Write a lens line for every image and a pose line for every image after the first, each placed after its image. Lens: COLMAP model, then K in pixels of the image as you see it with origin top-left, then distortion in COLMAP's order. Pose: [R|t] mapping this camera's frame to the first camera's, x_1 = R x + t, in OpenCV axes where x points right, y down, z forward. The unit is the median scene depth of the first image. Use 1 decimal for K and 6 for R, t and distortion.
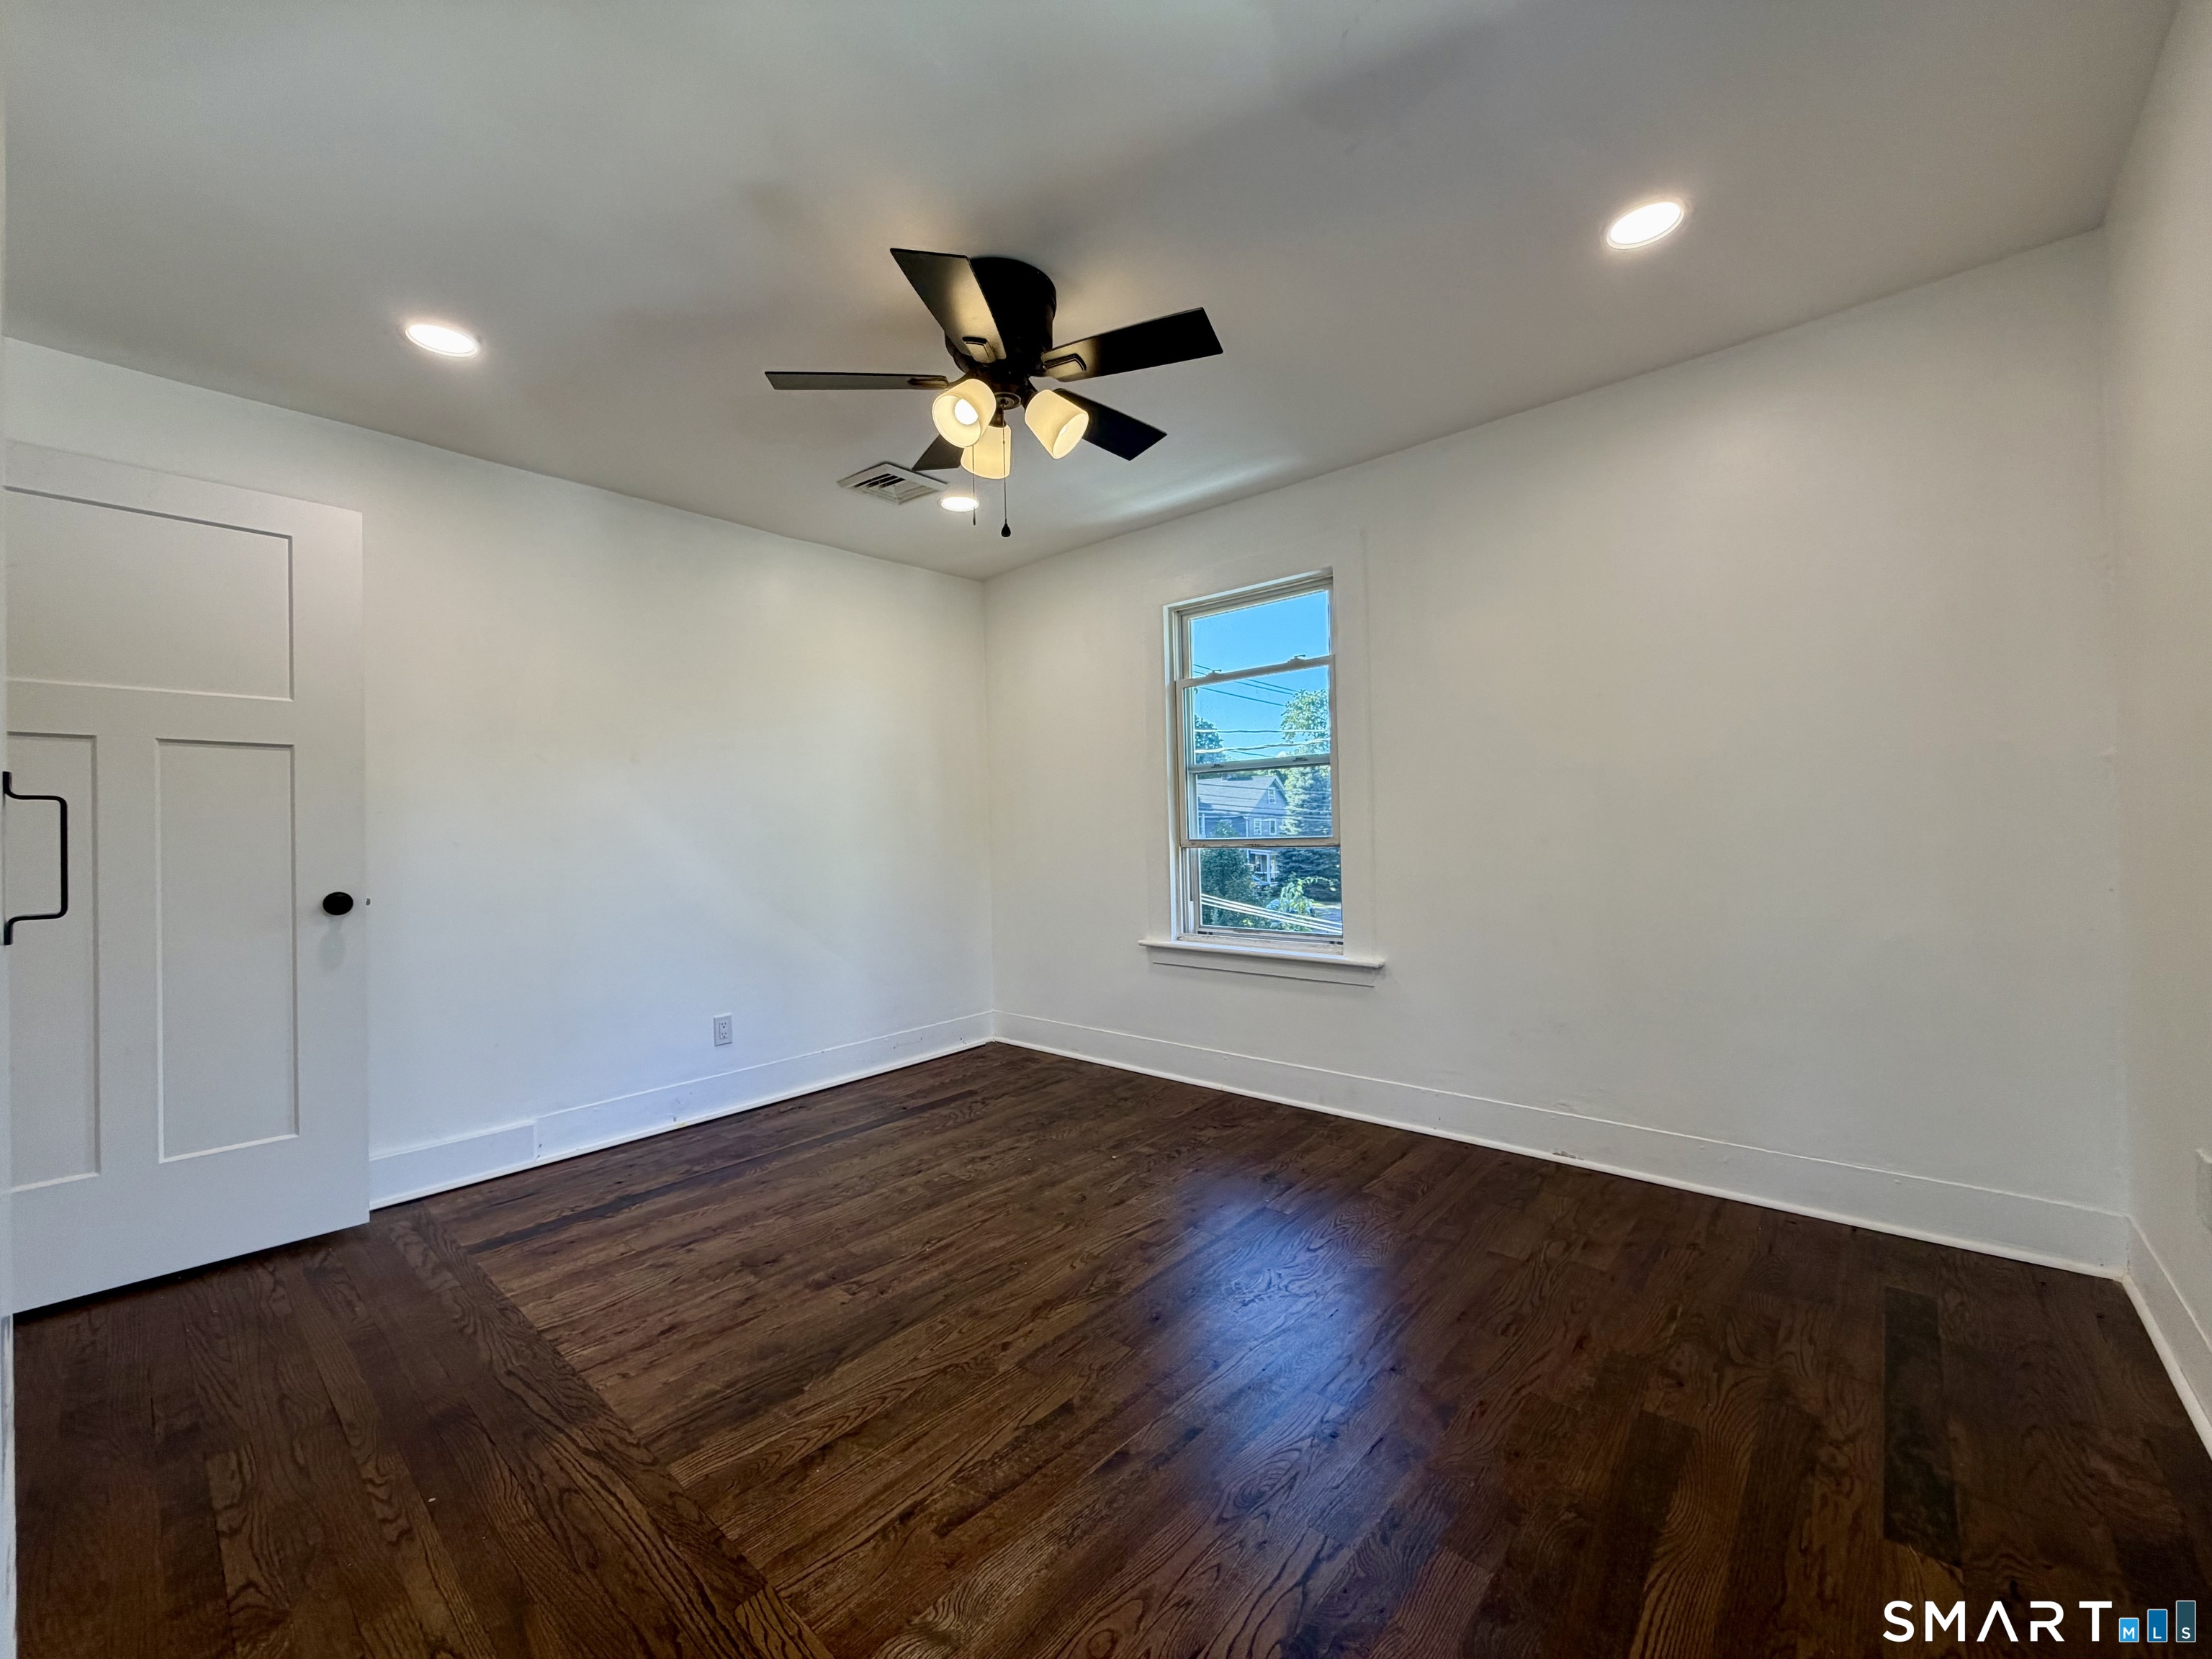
lens RADIAL K [[901.8, 0, 1106.3], [0, 901.8, 828.3], [0, 0, 1]] dist [-0.000857, -0.000374]
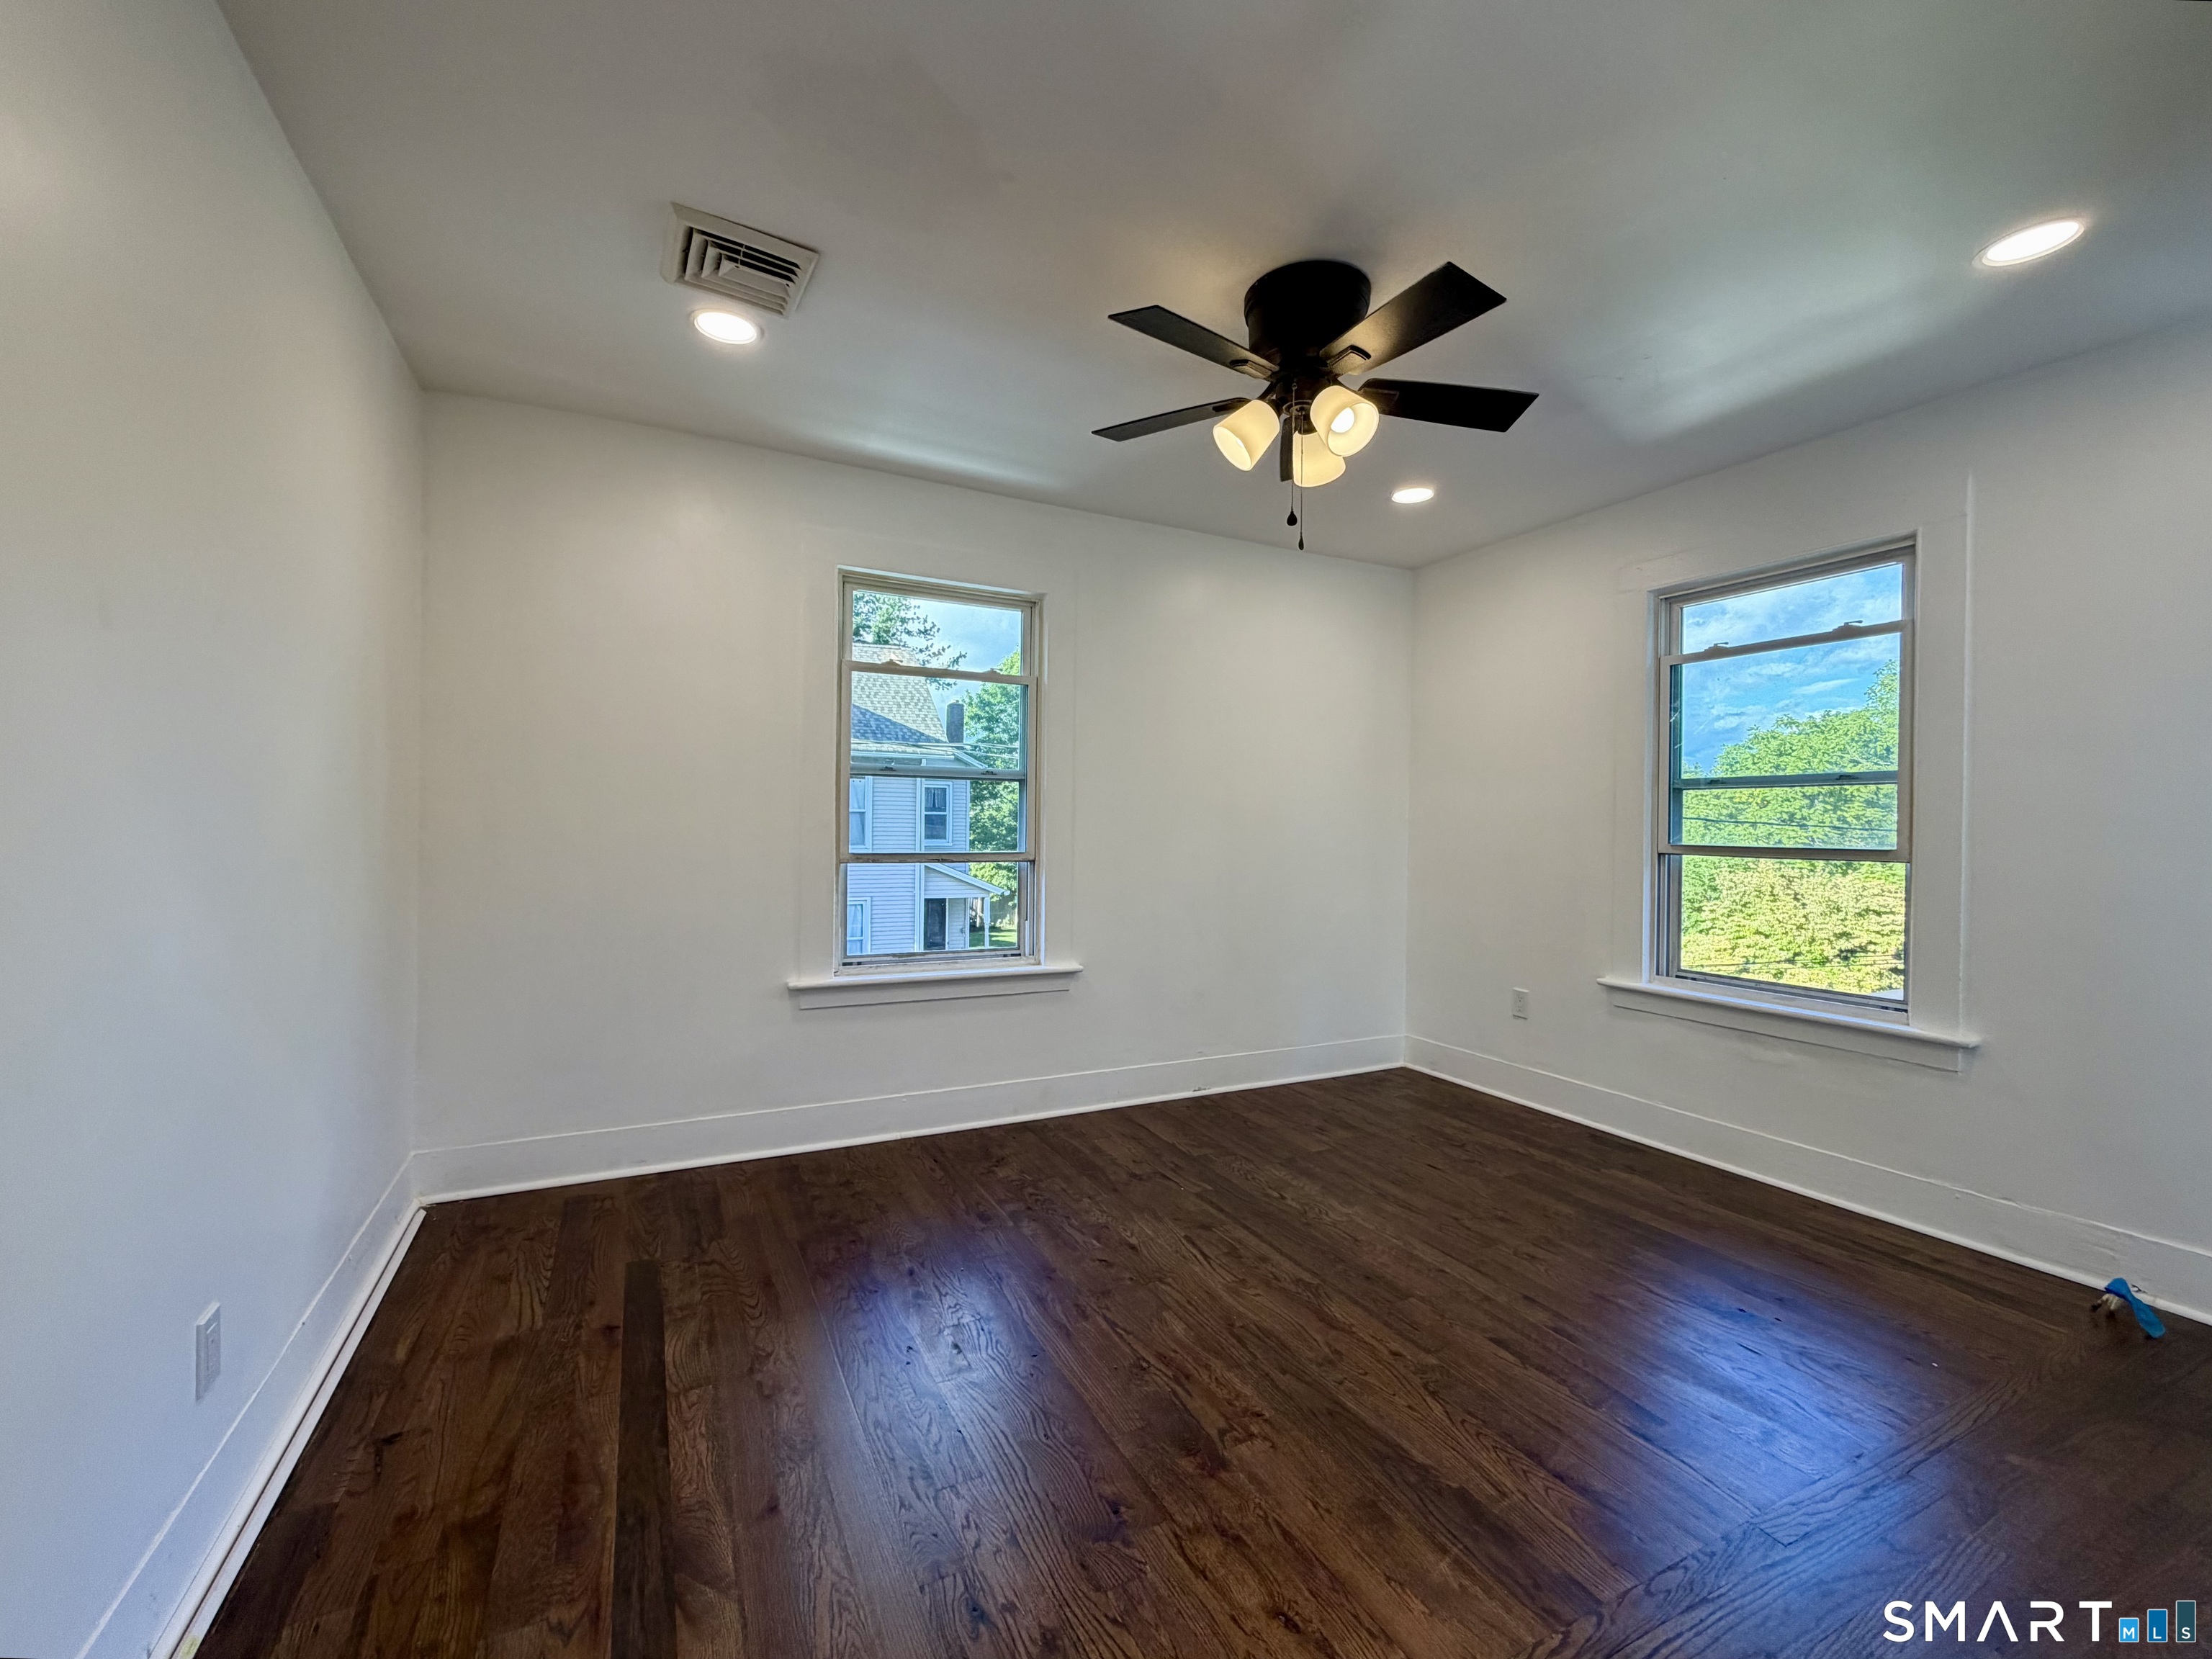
lens RADIAL K [[901.8, 0, 1106.3], [0, 901.8, 828.3], [0, 0, 1]] dist [-0.000857, -0.000374]
pose [[0.363738, 0.024667, 0.931175, -0.850746], [-0.024944, 0.999549, -0.016735, -0.010912], [-0.931167, -0.017140, 0.364189, 0.648374]]
